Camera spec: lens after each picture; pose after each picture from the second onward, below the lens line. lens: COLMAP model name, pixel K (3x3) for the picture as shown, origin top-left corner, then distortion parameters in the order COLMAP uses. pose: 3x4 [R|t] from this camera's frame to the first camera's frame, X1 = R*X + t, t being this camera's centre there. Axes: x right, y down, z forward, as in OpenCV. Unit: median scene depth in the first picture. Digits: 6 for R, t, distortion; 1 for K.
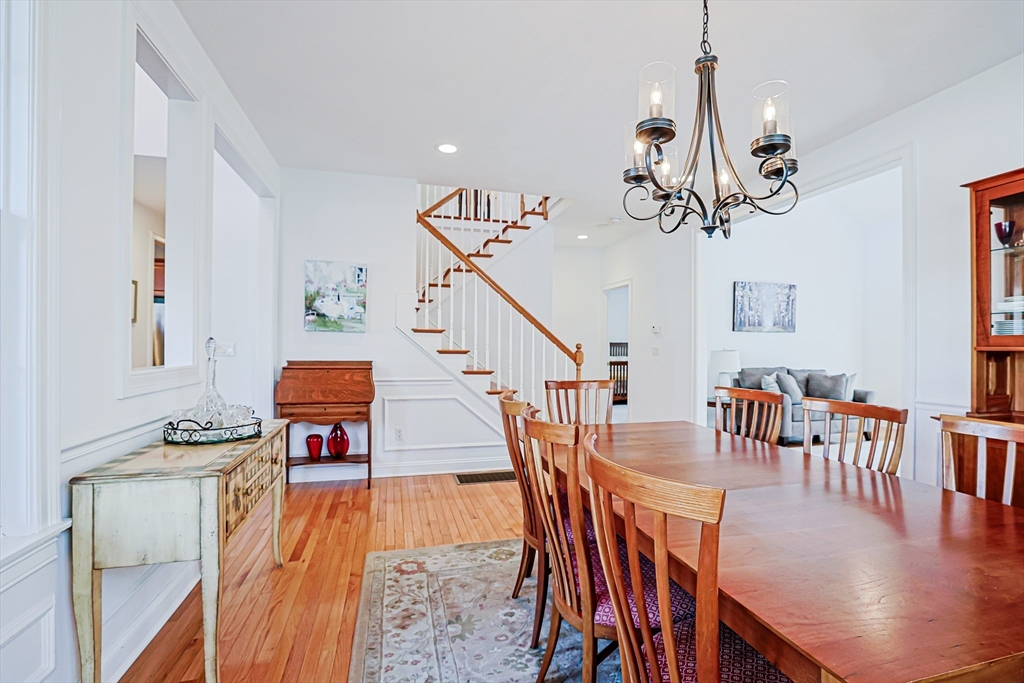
lens RADIAL K [[473.6, 0, 512.8], [0, 473.6, 348.7], [0, 0, 1]] dist [-0.037702, 0.007346]
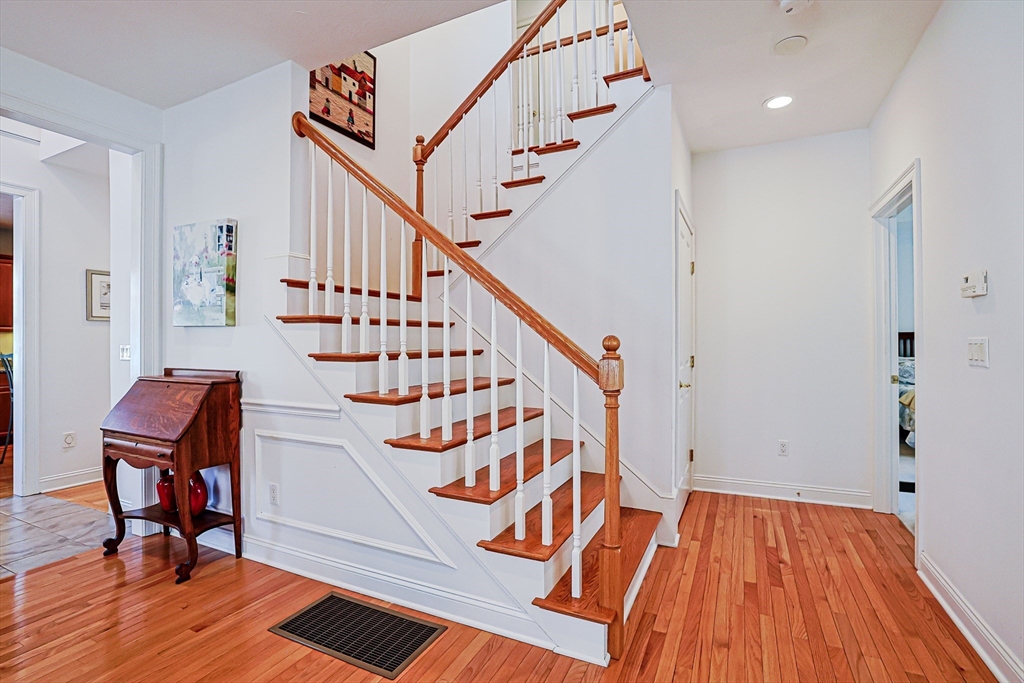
lens RADIAL K [[473.6, 0, 506.3], [0, 473.6, 340.3], [0, 0, 1]] dist [-0.037702, 0.007346]
pose [[0.754075, -0.012929, -0.656661, 0.374040], [0.009180, 0.999916, -0.009145, -0.006334], [0.656724, 0.000868, 0.754130, 0.754140]]
